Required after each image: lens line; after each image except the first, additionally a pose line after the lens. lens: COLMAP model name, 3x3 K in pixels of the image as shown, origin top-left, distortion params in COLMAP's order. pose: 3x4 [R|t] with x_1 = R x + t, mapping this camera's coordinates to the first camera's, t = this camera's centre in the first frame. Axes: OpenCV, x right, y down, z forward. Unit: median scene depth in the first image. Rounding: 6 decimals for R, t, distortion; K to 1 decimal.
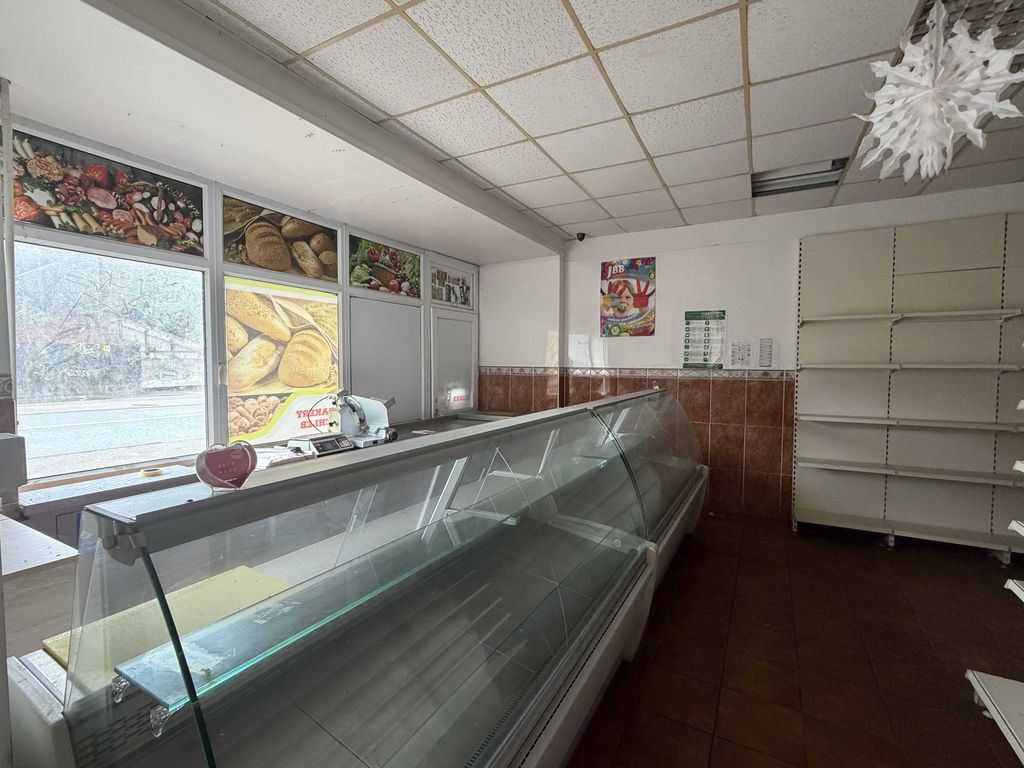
lens RADIAL K [[458.6, 0, 513.3], [0, 458.6, 386.1], [0, 0, 1]] dist [-0.000188, 0.000049]
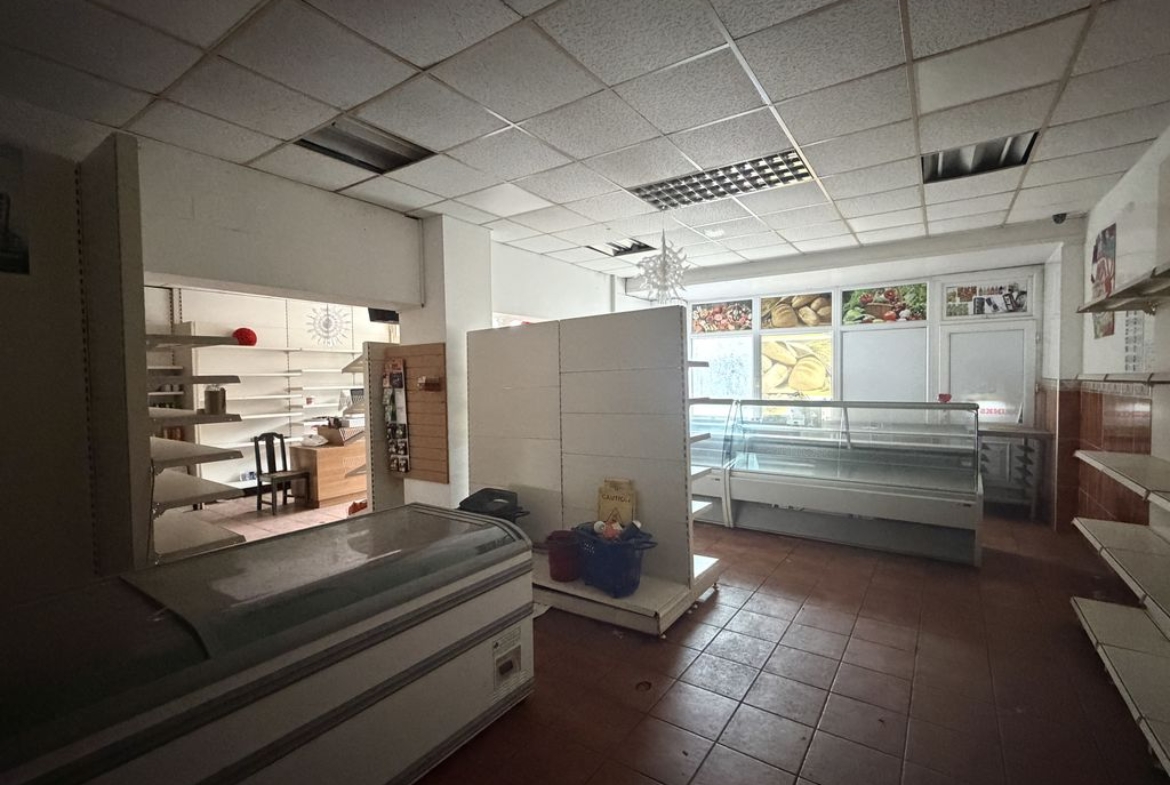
lens RADIAL K [[517.8, 0, 585.6], [0, 517.8, 391.9], [0, 0, 1]] dist [-0.000226, -0.000010]
pose [[-0.093859, 0.025156, -0.995268, 1.485417], [-0.040842, 0.998742, 0.029095, -0.014518], [0.994747, 0.043380, -0.092713, 0.339782]]
